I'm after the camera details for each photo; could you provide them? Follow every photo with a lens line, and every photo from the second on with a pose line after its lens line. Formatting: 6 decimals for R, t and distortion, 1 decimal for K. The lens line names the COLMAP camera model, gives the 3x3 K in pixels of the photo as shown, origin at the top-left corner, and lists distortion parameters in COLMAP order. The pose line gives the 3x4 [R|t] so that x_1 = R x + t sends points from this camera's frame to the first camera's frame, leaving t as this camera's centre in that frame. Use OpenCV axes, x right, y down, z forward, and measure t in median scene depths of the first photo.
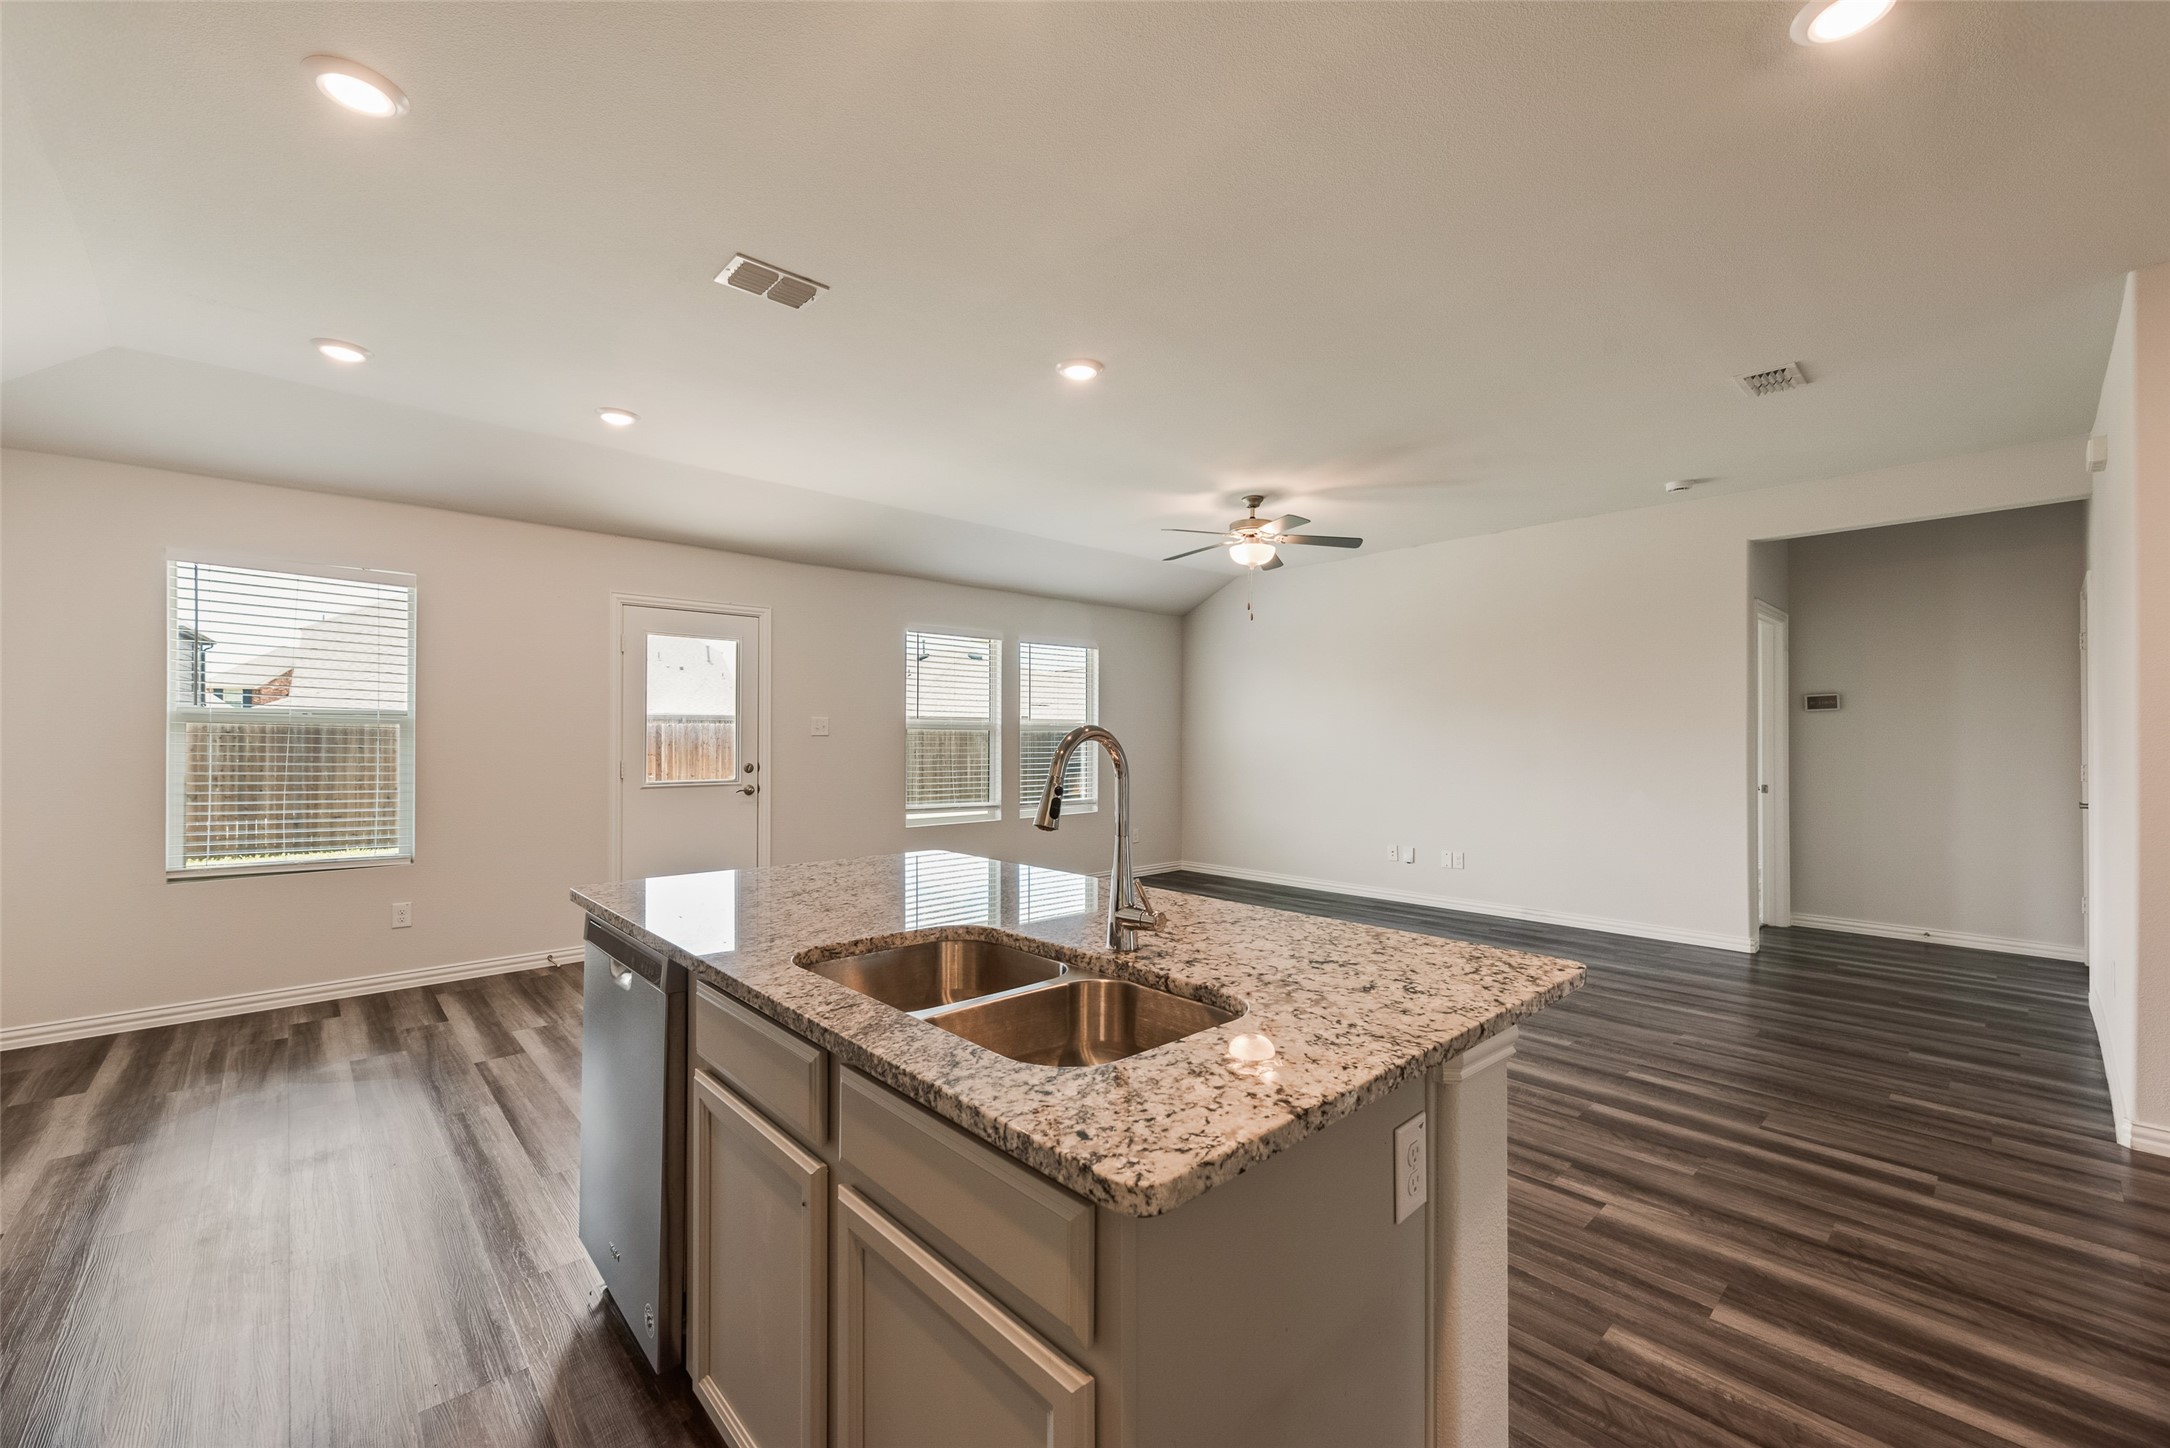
lens RADIAL K [[873.1, 0, 1083.5], [0, 873.1, 730.2], [0, 0, 1]] dist [0.004298, -0.001467]
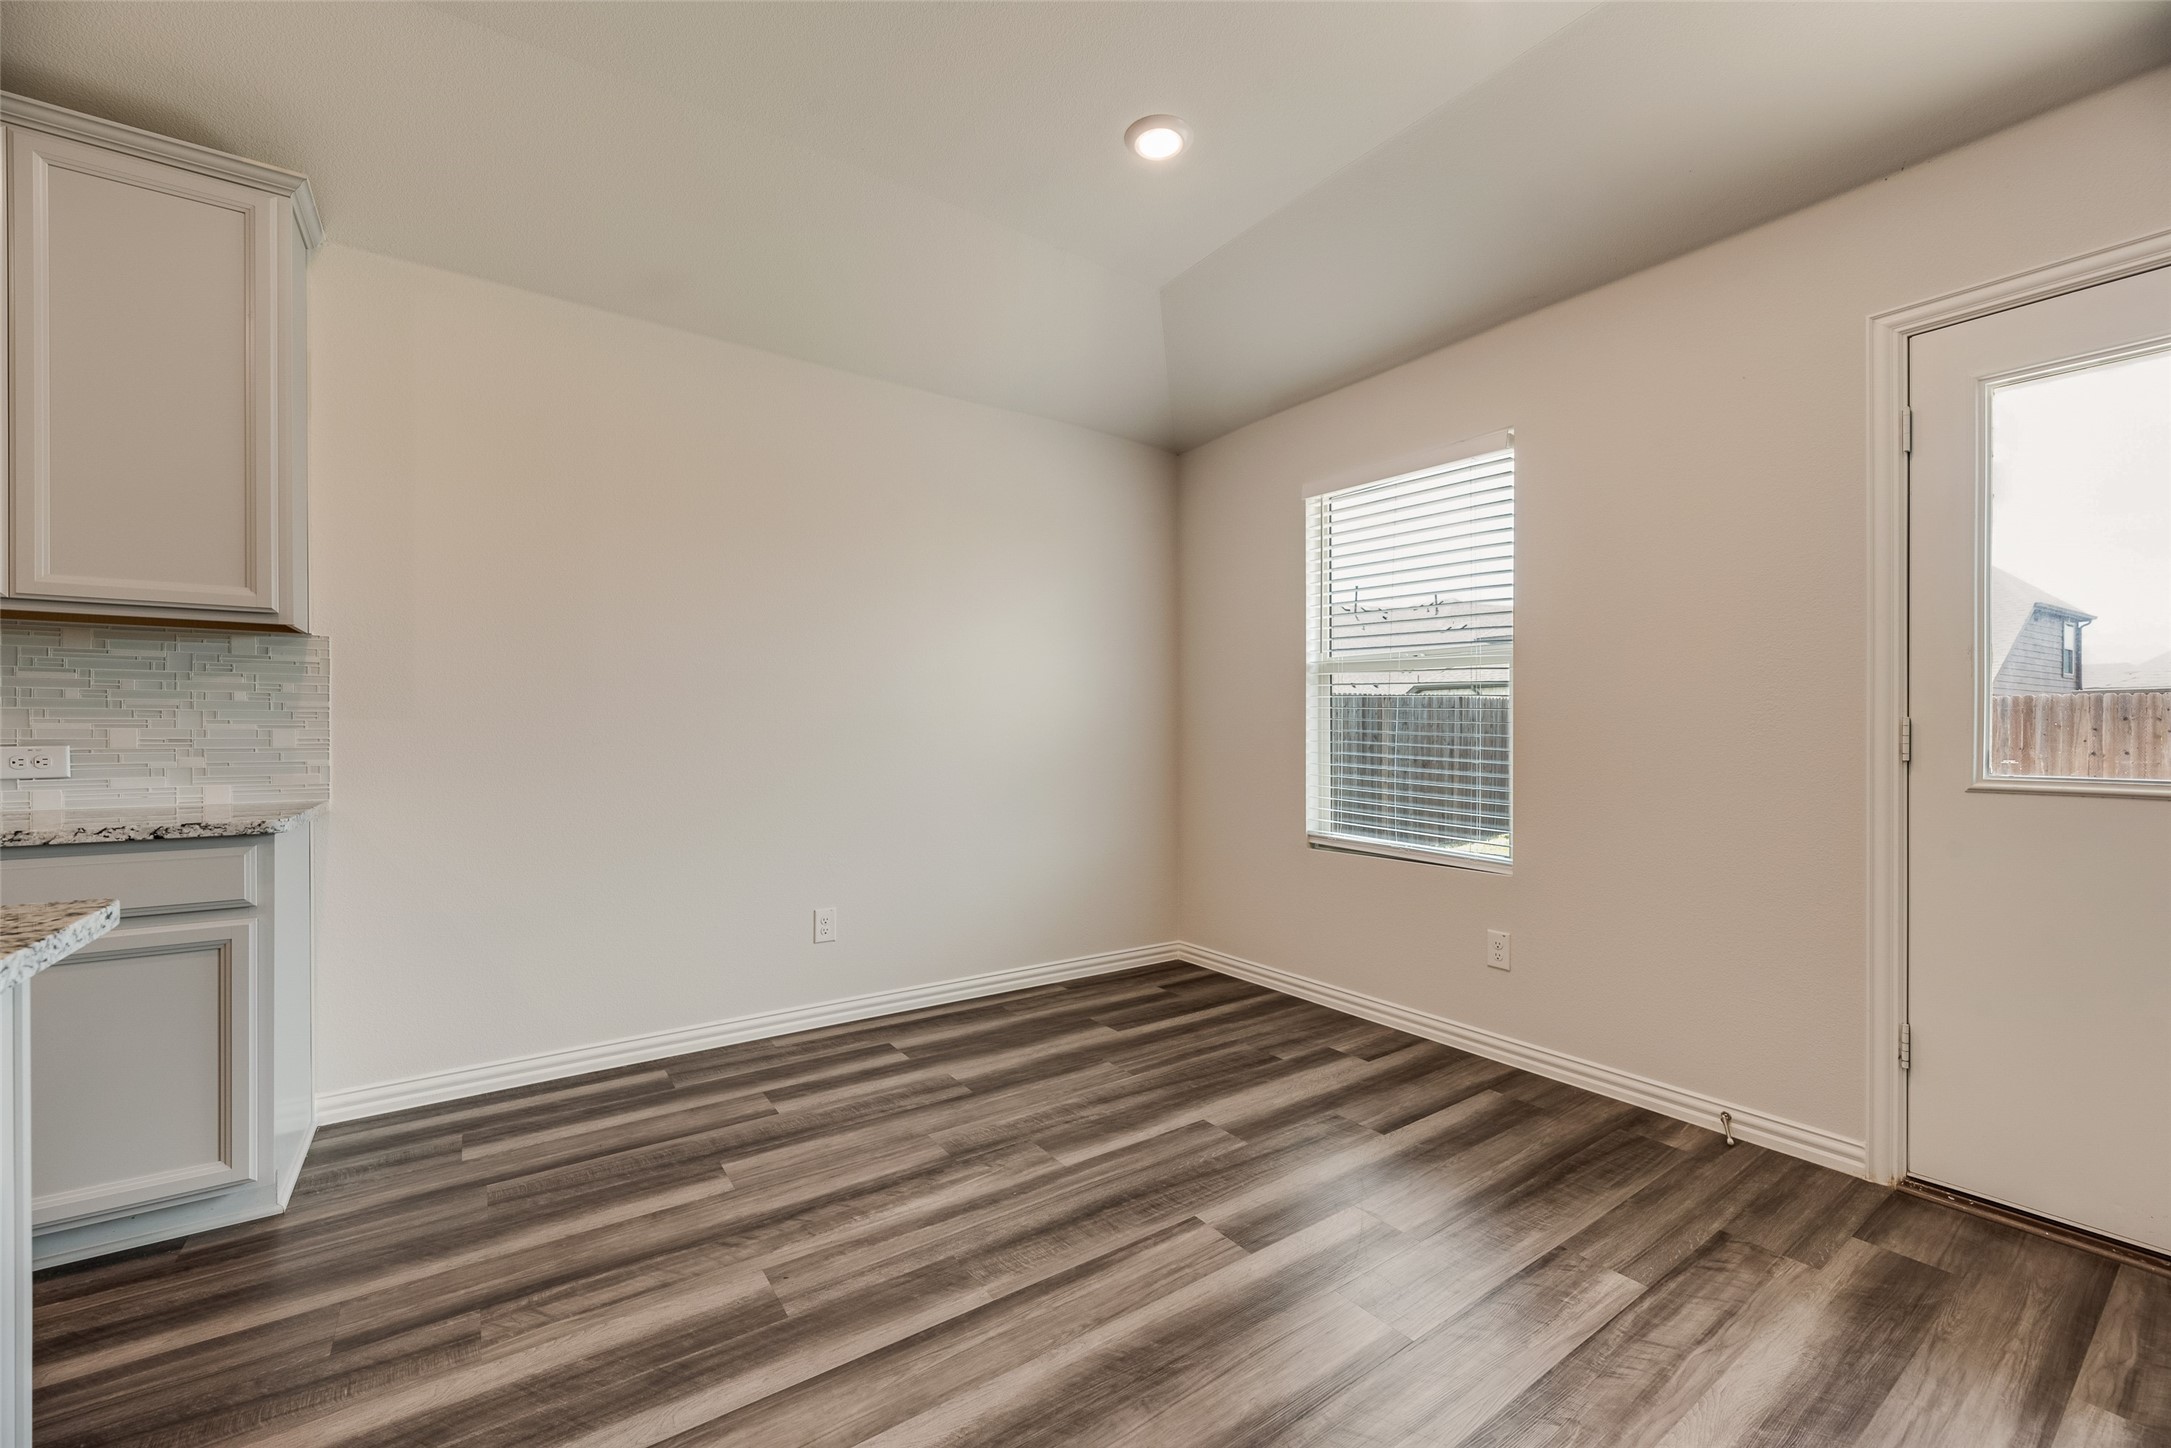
lens RADIAL K [[873.5, 0, 1091.4], [0, 873.5, 734.5], [0, 0, 1]] dist [0.004298, -0.001467]
pose [[-0.124320, 0.003682, -0.992235, -0.068465], [0.005966, 0.999978, 0.002963, 0.036169], [0.992224, -0.005552, -0.124340, 0.634577]]
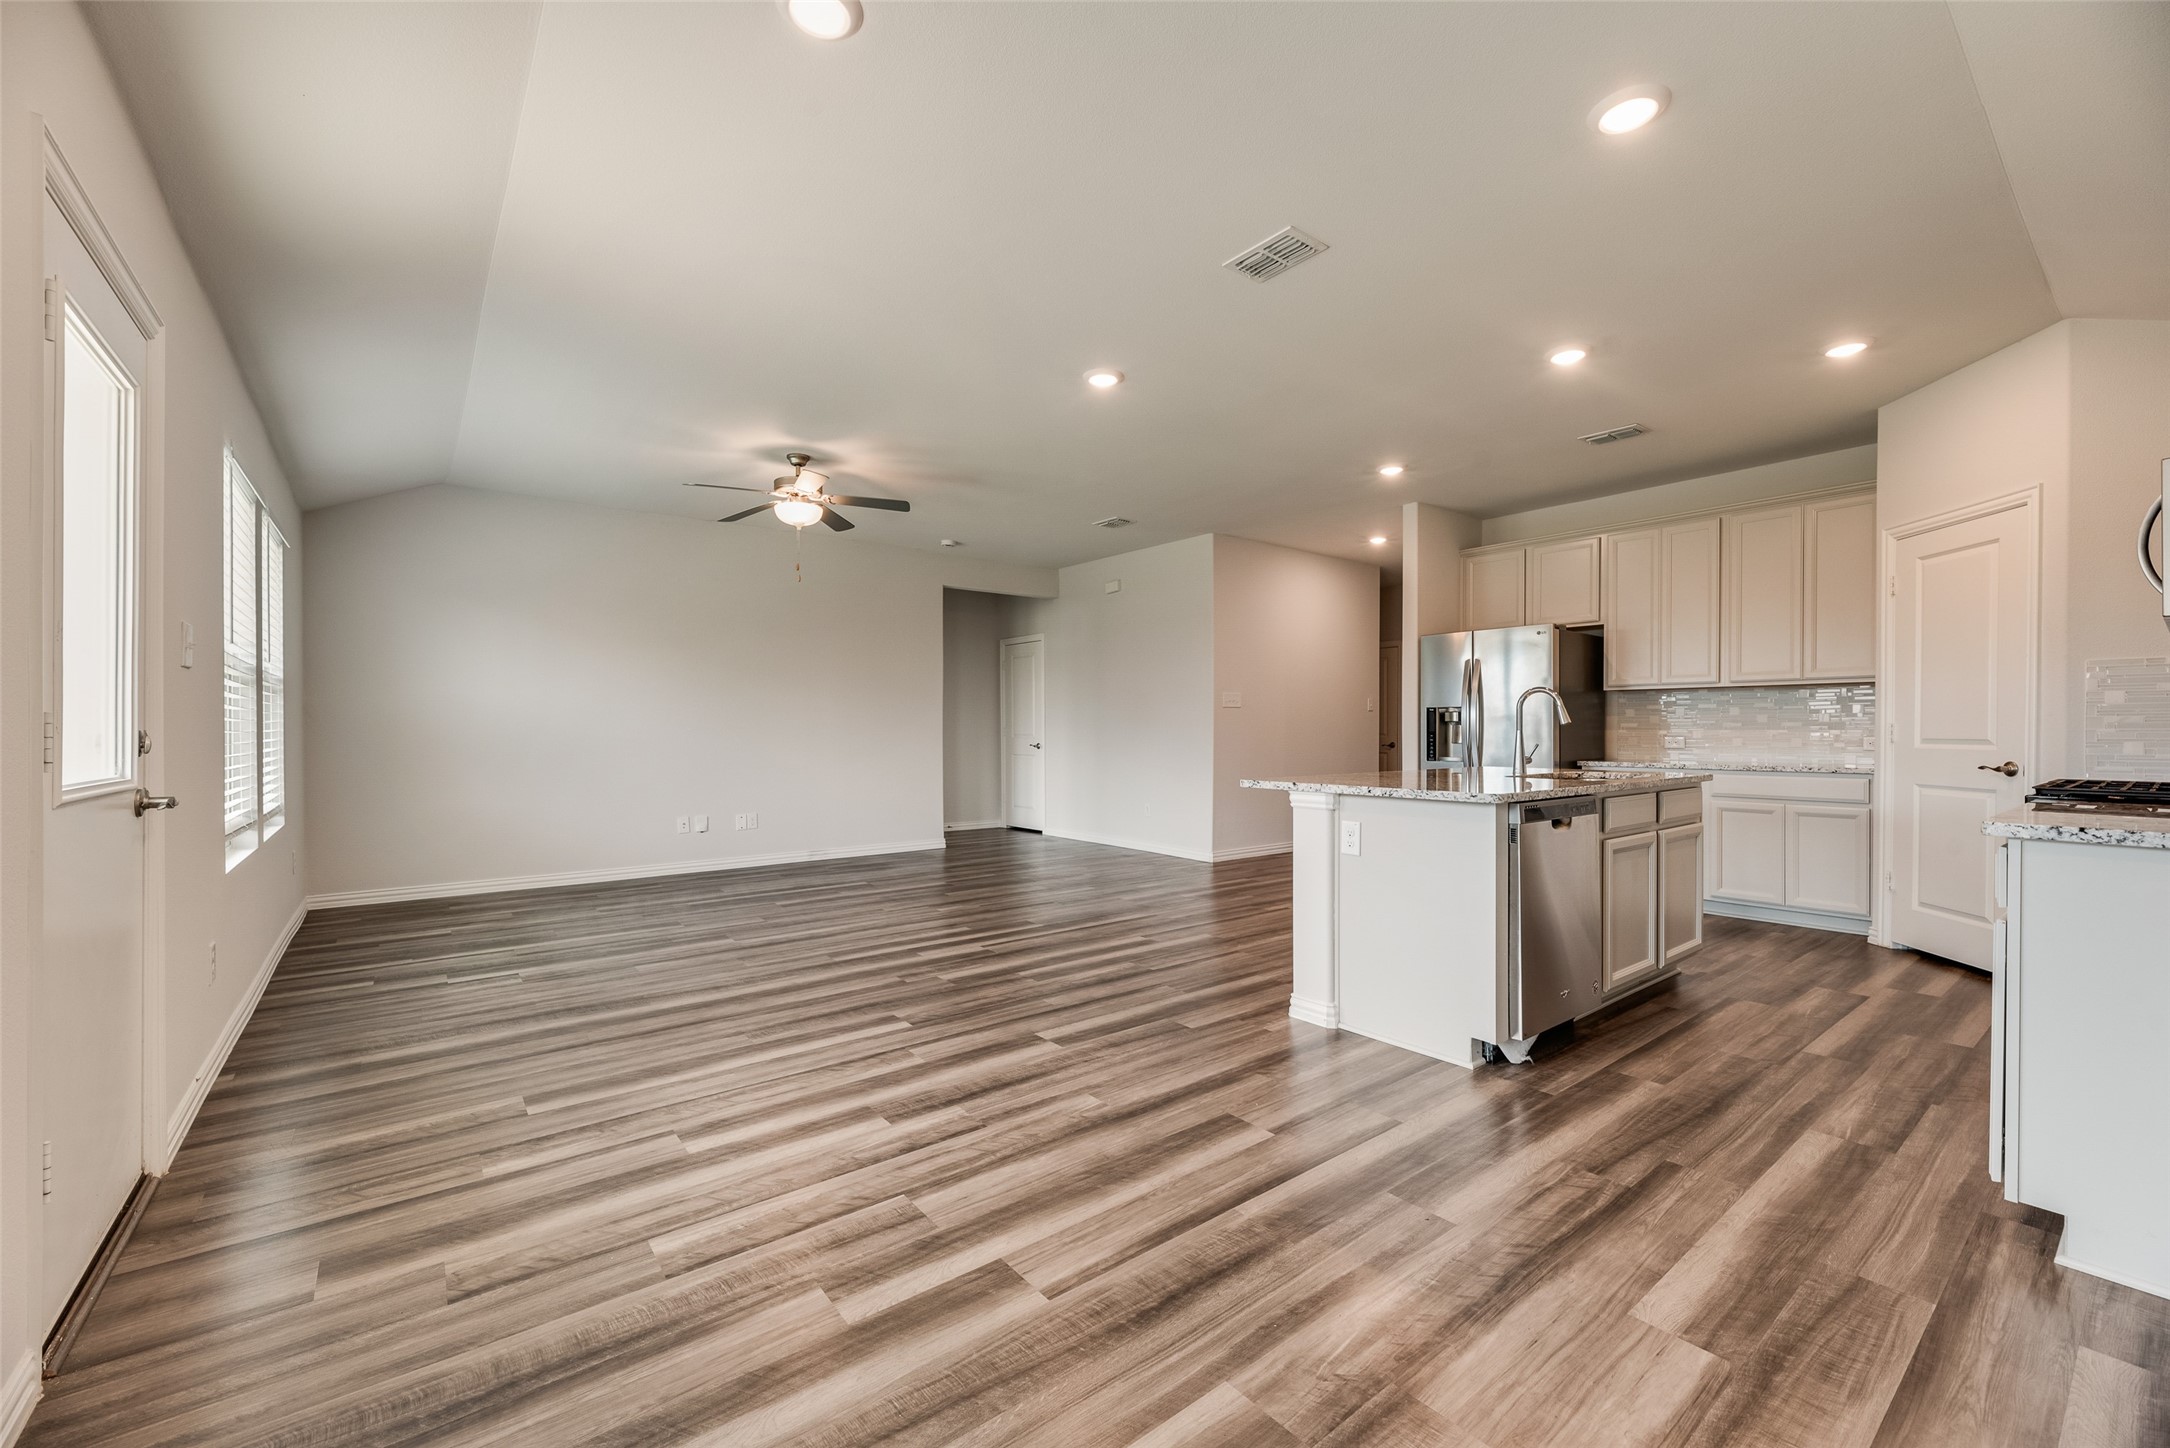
lens RADIAL K [[873.1, 0, 1090.8], [0, 873.1, 730.1], [0, 0, 1]] dist [0.004298, -0.001467]
pose [[0.077639, -0.002352, 0.996979, -0.751294], [-0.006808, 0.999973, 0.002889, 0.034428], [-0.996958, -0.007012, 0.077621, 0.593109]]
